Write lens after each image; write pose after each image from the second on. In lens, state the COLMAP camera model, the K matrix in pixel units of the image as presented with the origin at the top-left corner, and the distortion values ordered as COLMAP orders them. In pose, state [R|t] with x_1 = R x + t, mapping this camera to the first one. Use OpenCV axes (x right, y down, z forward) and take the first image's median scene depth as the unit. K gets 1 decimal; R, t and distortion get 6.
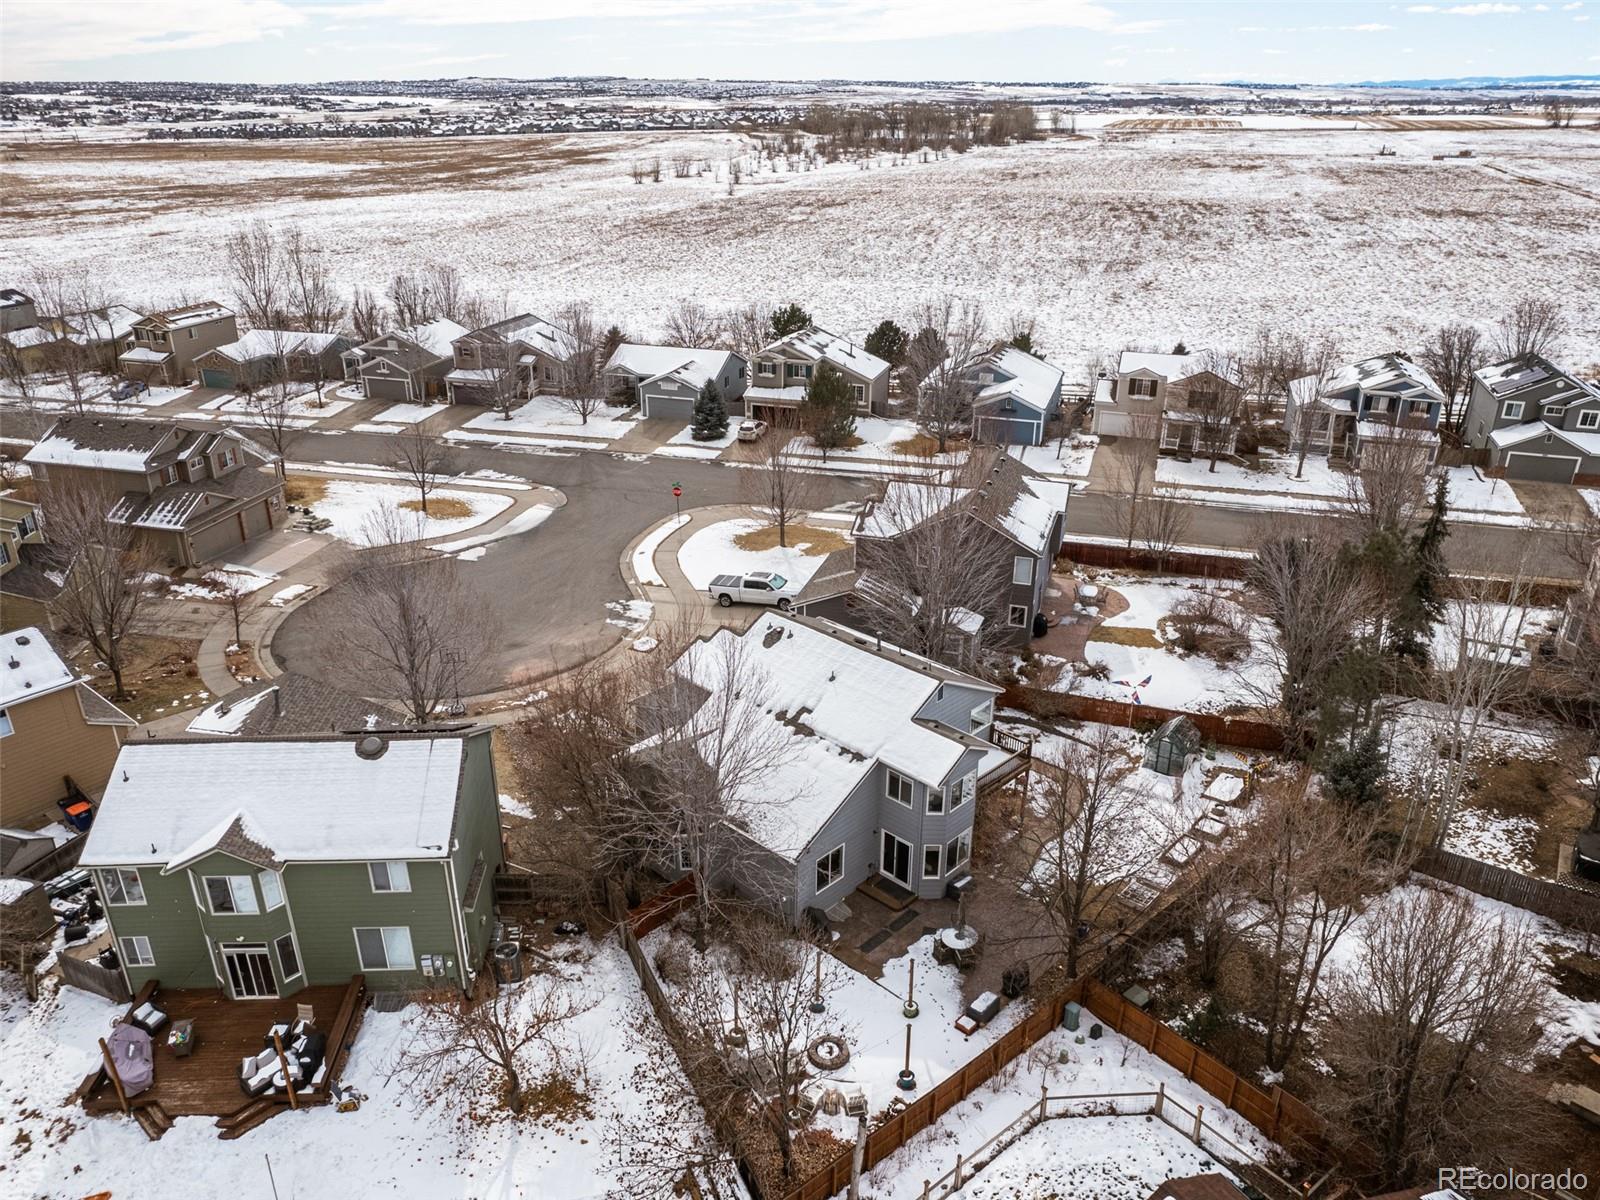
lens RADIAL K [[1176.4, 0, 804.5], [0, 1176.4, 617.8], [0, 0, 1]] dist [-0.074121, 0.063474]
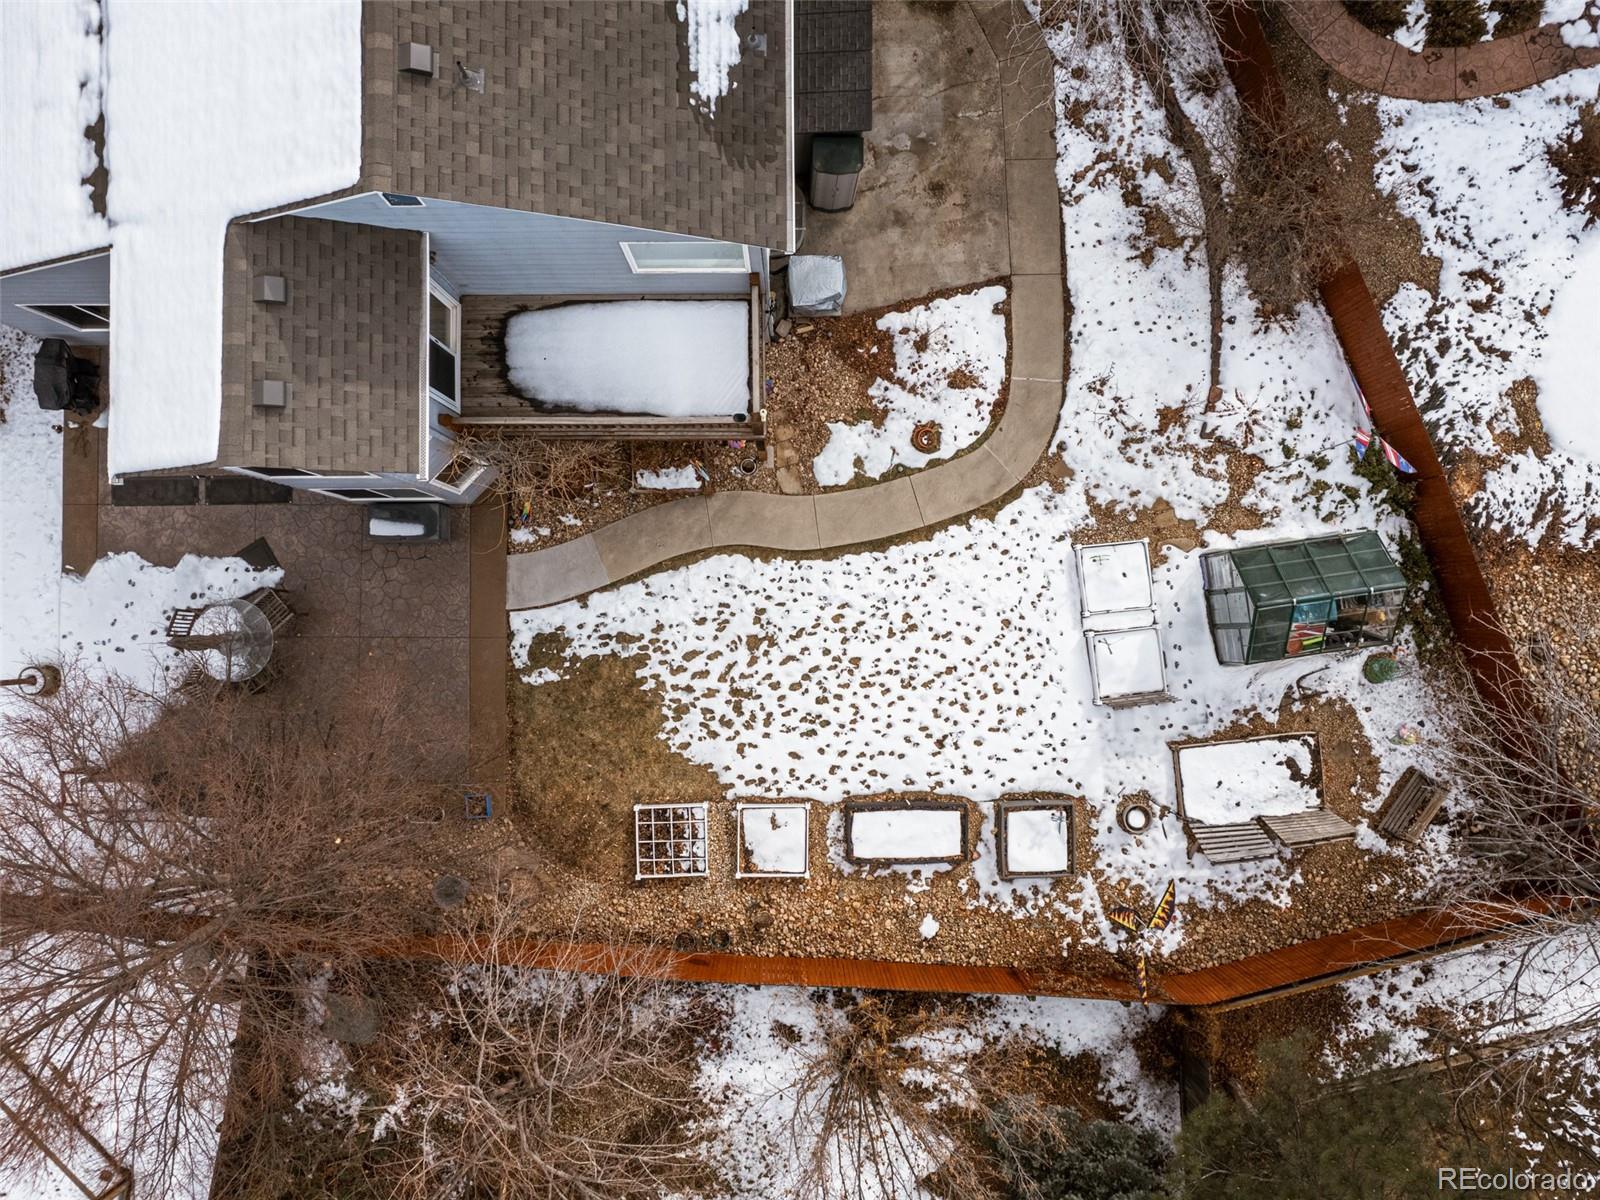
lens RADIAL K [[1176.4, 0, 804.5], [0, 1176.4, 617.8], [0, 0, 1]] dist [-0.074121, 0.063474]
pose [[0.688255, 0.725439, -0.006572, 0.281983], [-0.296882, 0.289908, 0.909843, -0.204787], [0.661941, -0.624253, 0.414900, 0.967906]]
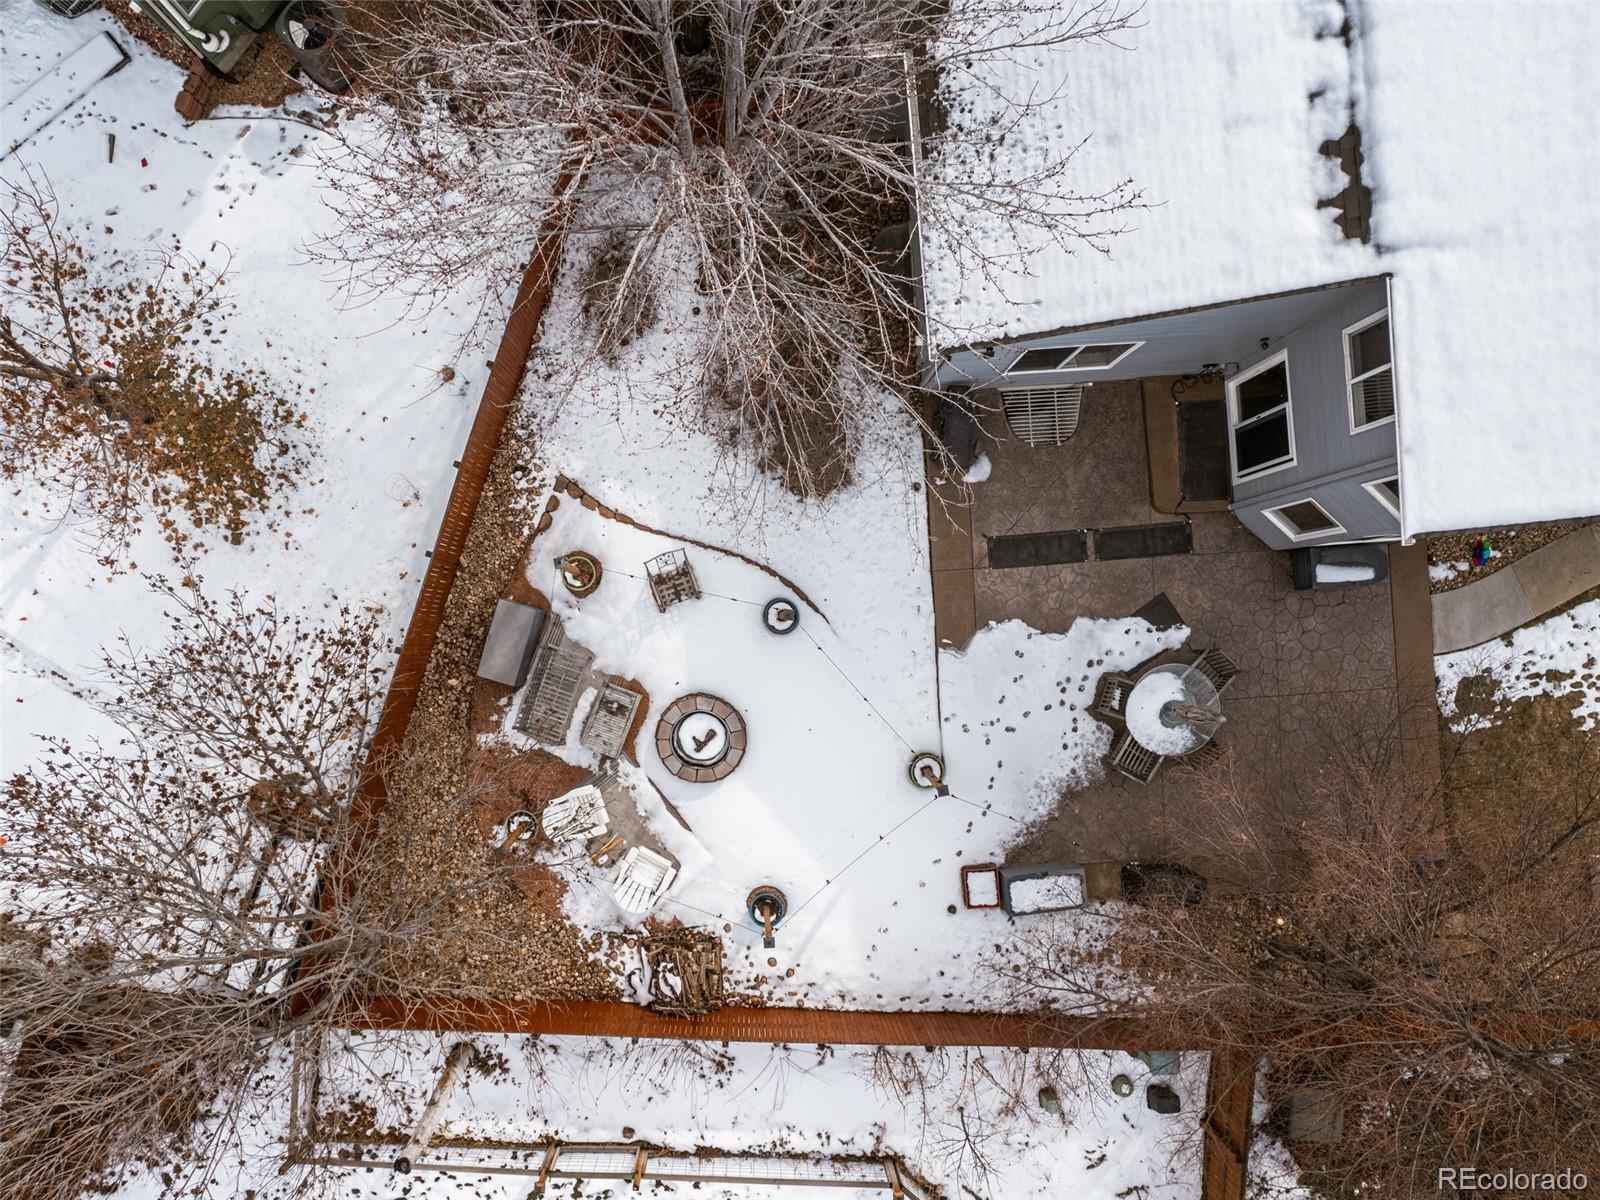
lens RADIAL K [[1219.6, 0, 759.0], [0, 1219.6, 632.1], [0, 0, 1]] dist [-0.063841, 0.063228]
pose [[0.736850, 0.676035, -0.005348, 0.010375], [-0.280059, 0.312434, 0.907718, -0.077906], [0.615320, -0.667354, 0.419547, 0.754770]]
